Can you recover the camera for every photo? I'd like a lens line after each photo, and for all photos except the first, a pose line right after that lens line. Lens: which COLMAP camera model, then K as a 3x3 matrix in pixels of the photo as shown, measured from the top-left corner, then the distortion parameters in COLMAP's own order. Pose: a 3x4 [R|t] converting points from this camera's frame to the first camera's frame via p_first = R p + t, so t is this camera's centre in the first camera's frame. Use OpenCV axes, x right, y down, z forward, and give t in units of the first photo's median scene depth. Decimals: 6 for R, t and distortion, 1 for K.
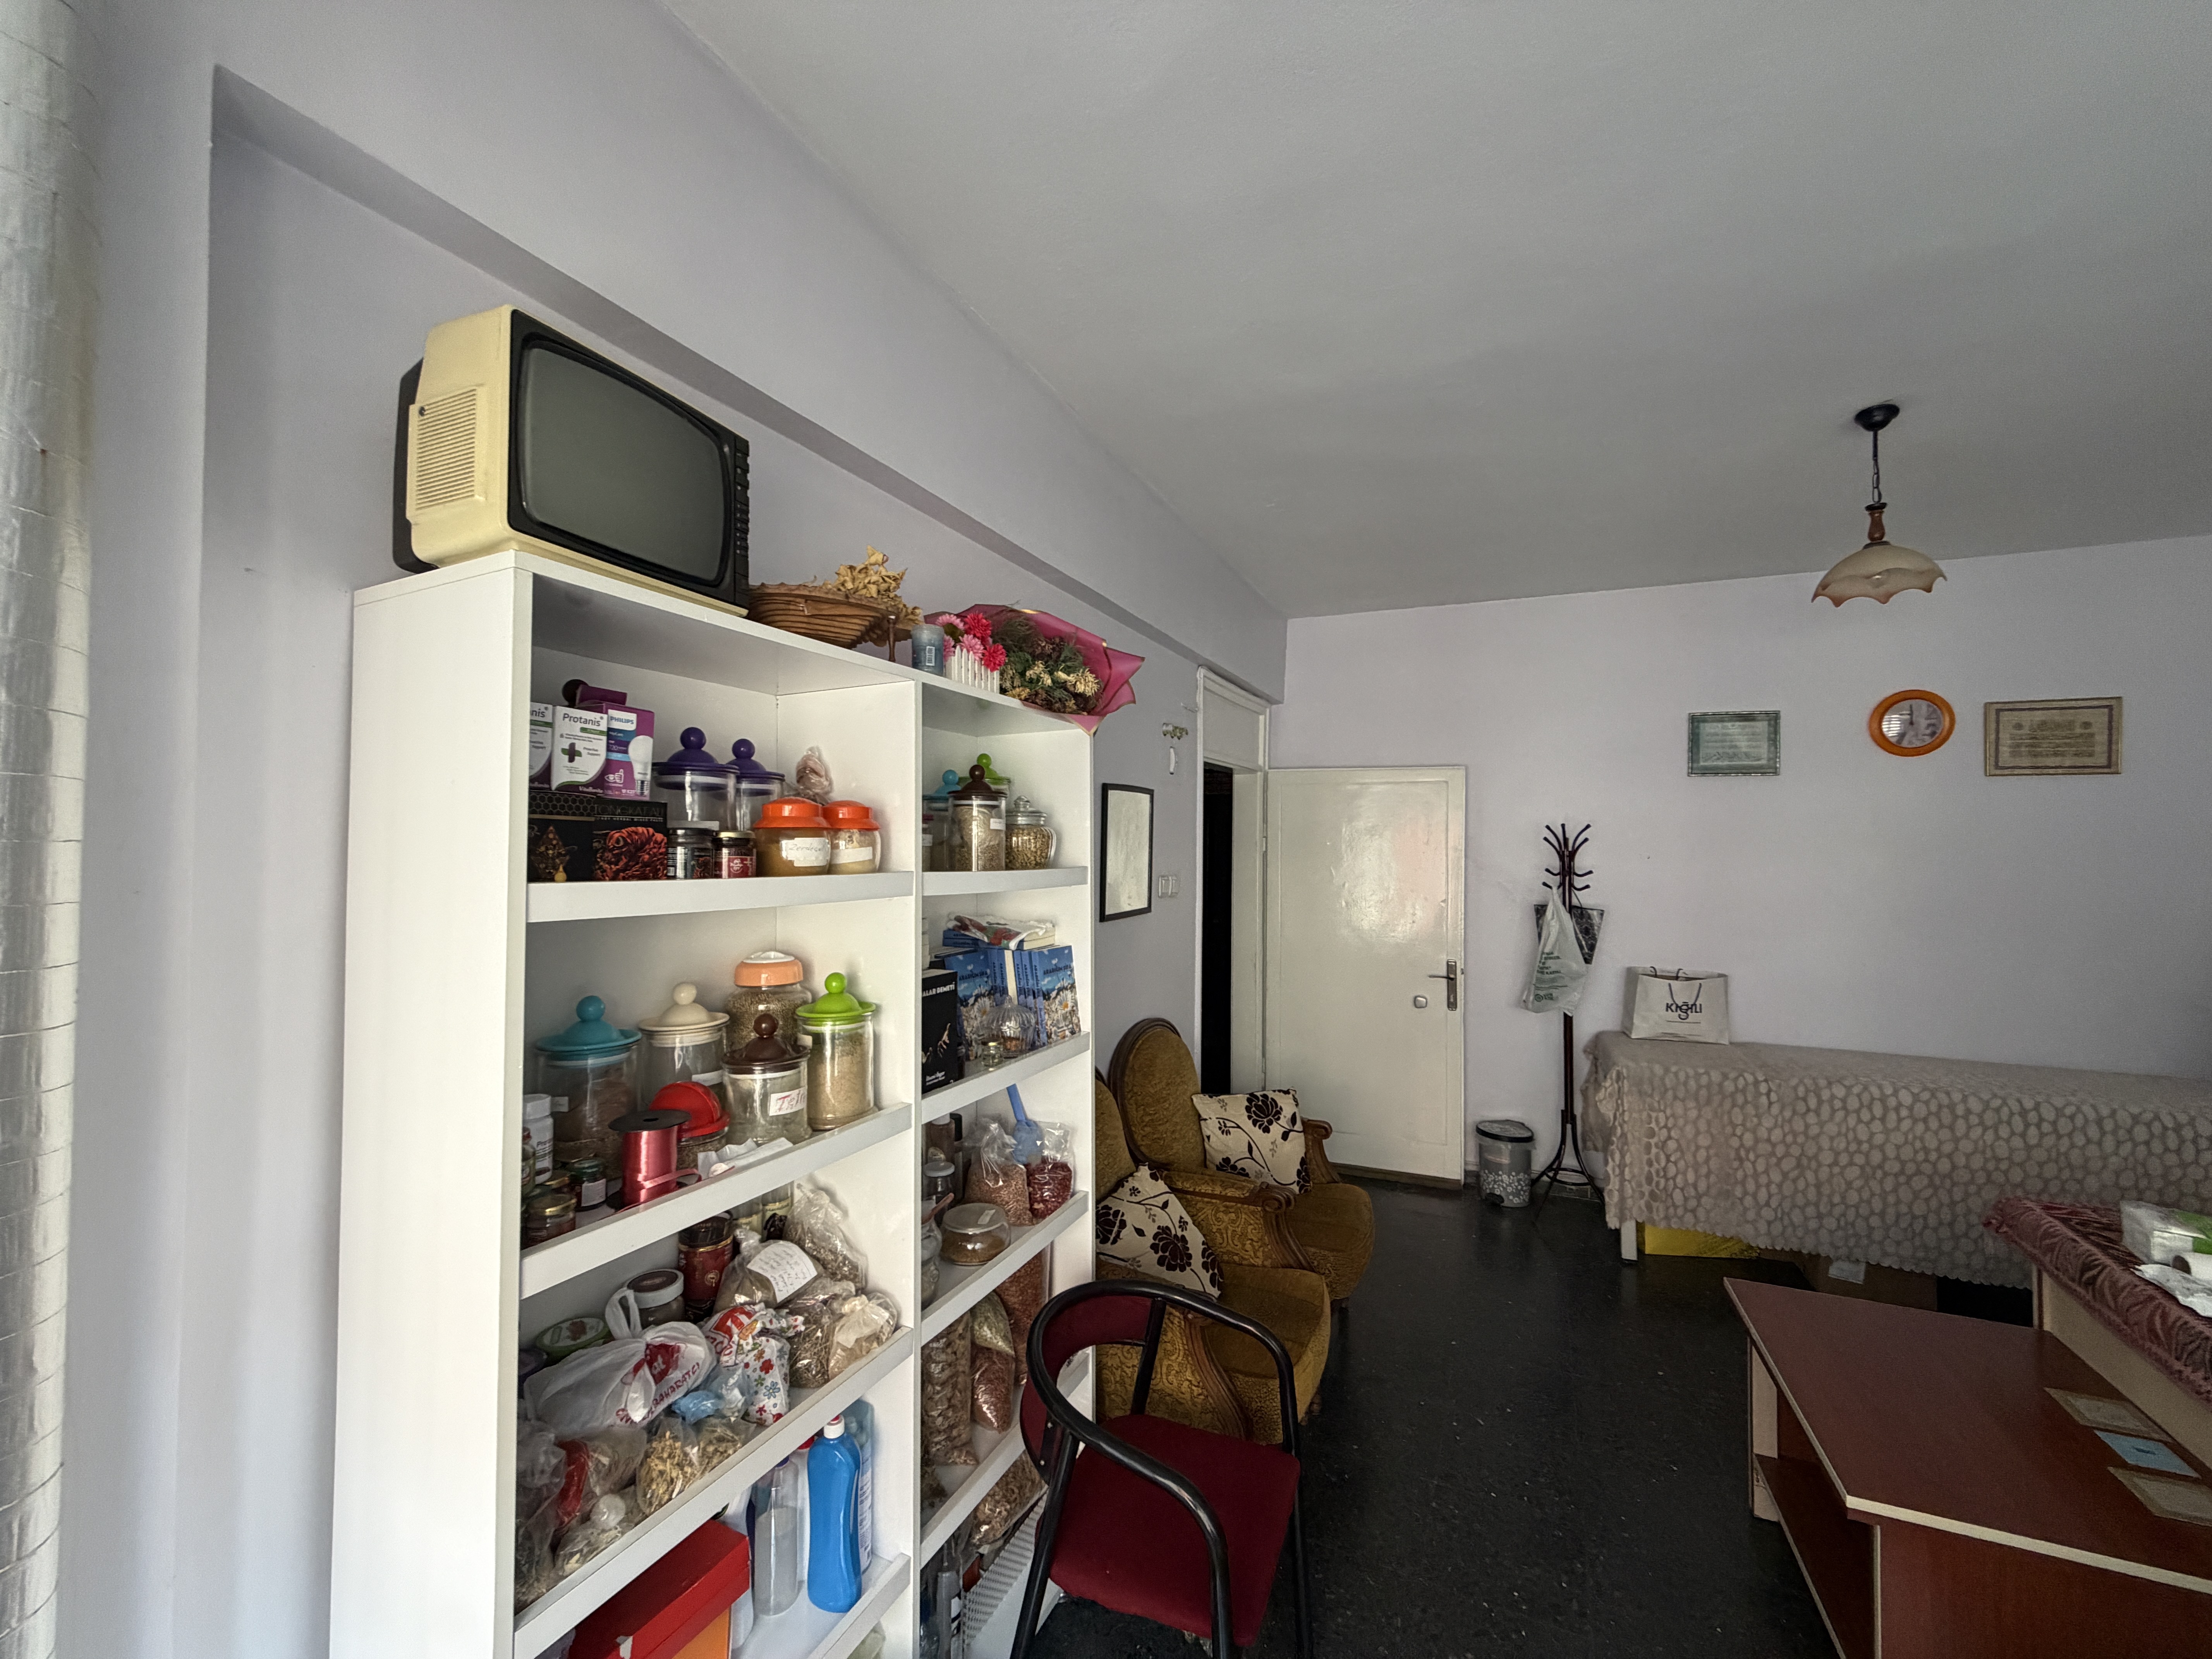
lens RADIAL K [[878.2, 0, 1103.7], [0, 878.2, 827.3], [0, 0, 1]] dist [-0.001160, -0.000012]
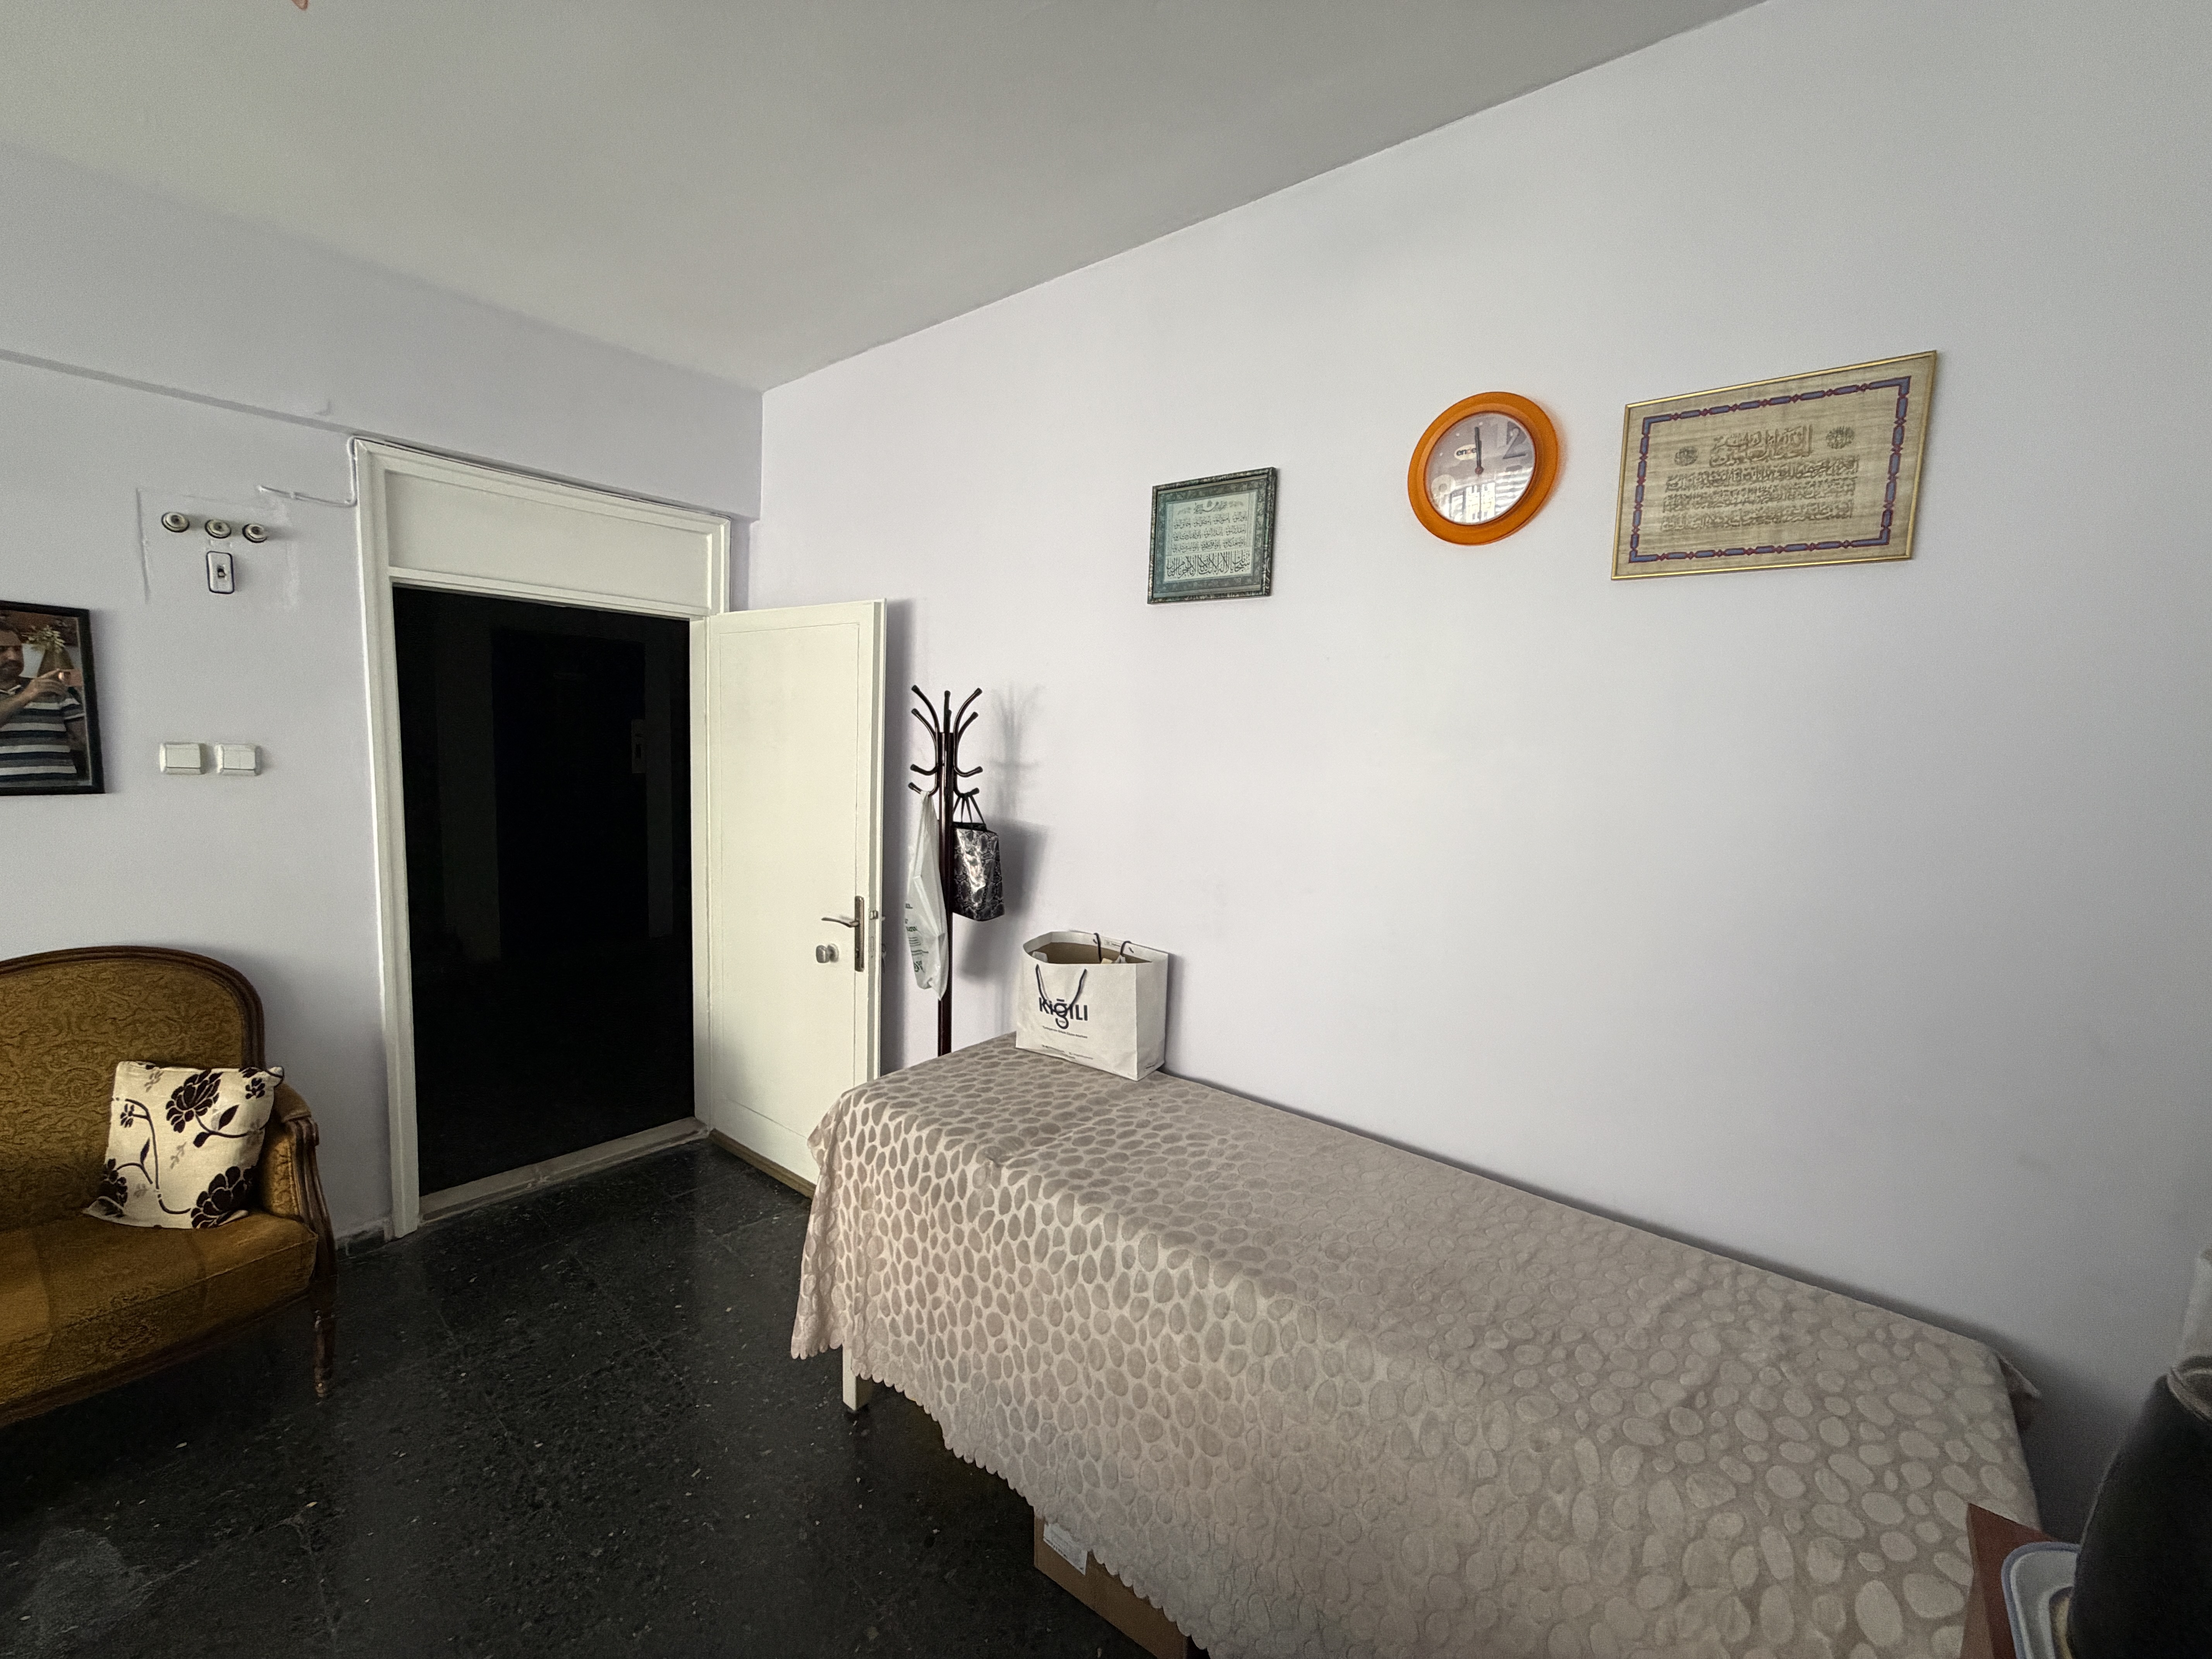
lens RADIAL K [[889.1, 0, 1110.9], [0, 889.1, 846.5], [0, 0, 1]] dist [-0.000229, -0.000085]
pose [[0.966827, 0.059286, -0.248458, 0.912878], [-0.029472, 0.992087, 0.122043, 0.030315], [0.253727, -0.110672, 0.960924, 0.503469]]
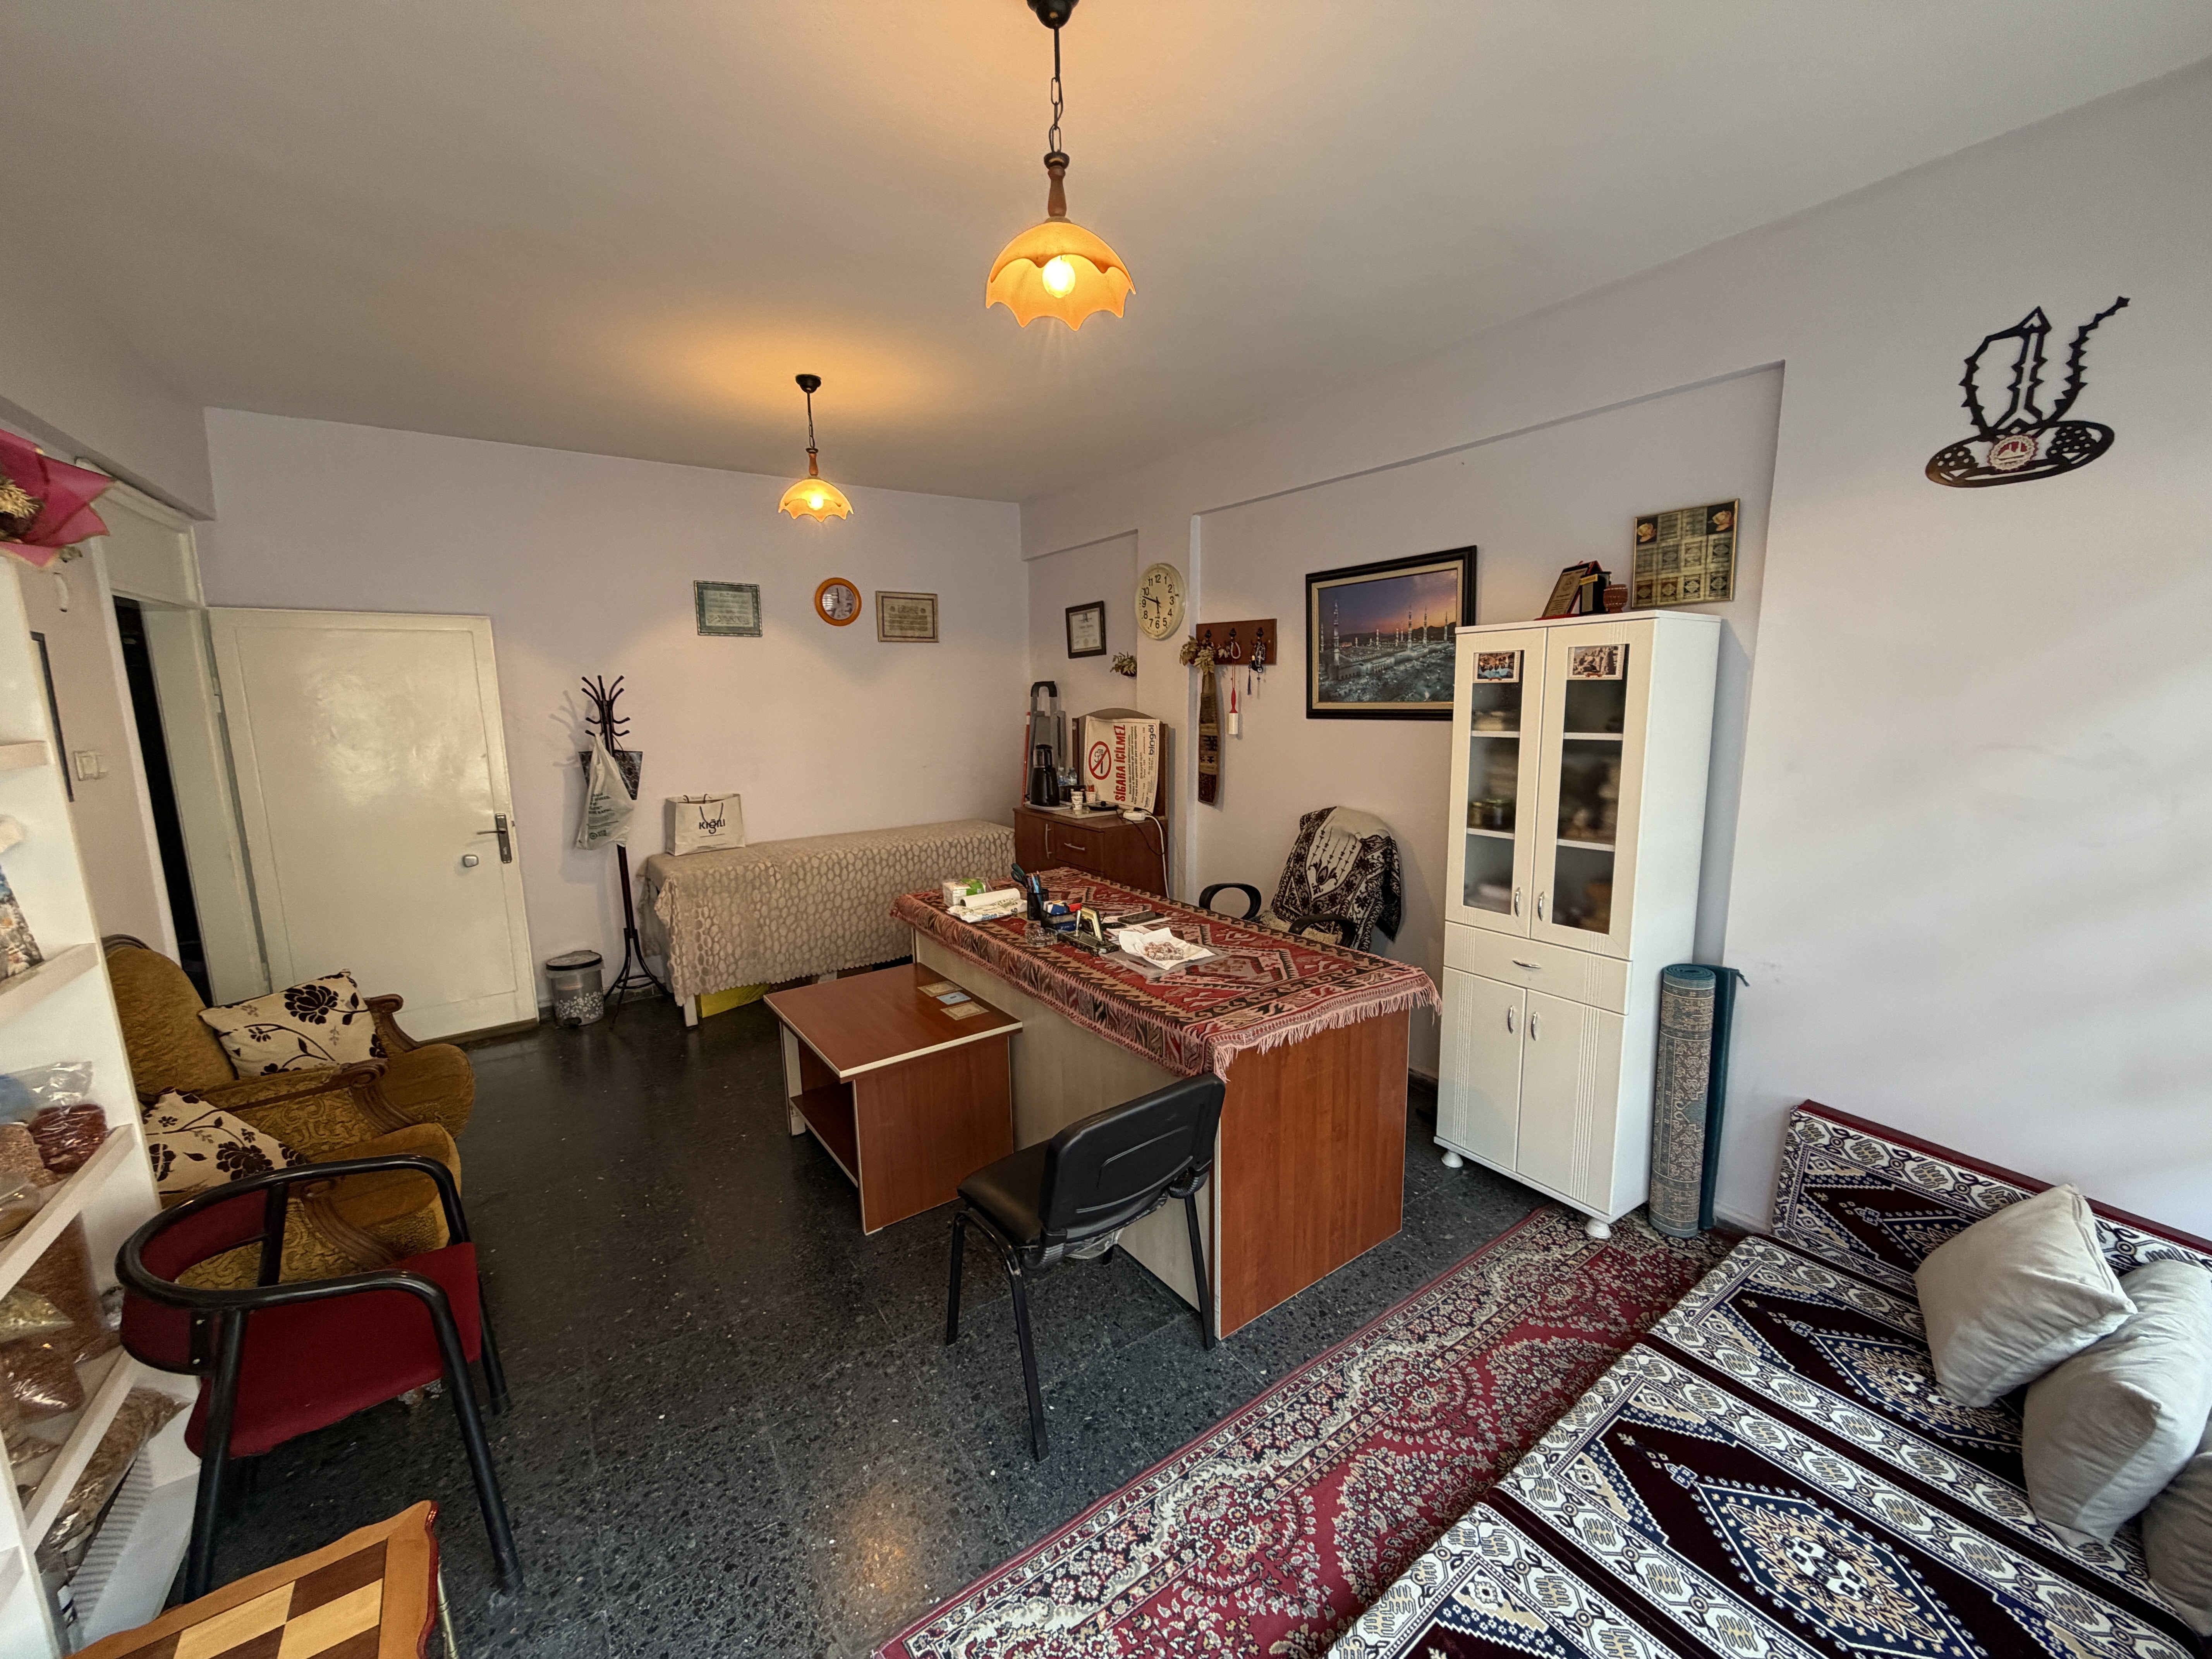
lens RADIAL K [[878.2, 0, 1103.7], [0, 878.2, 827.3], [0, 0, 1]] dist [-0.001160, -0.000012]
pose [[0.513718, -0.152727, 0.844256, -0.121409], [0.005944, 0.984638, 0.174505, -0.005986], [-0.857939, -0.084628, 0.506734, -0.126048]]
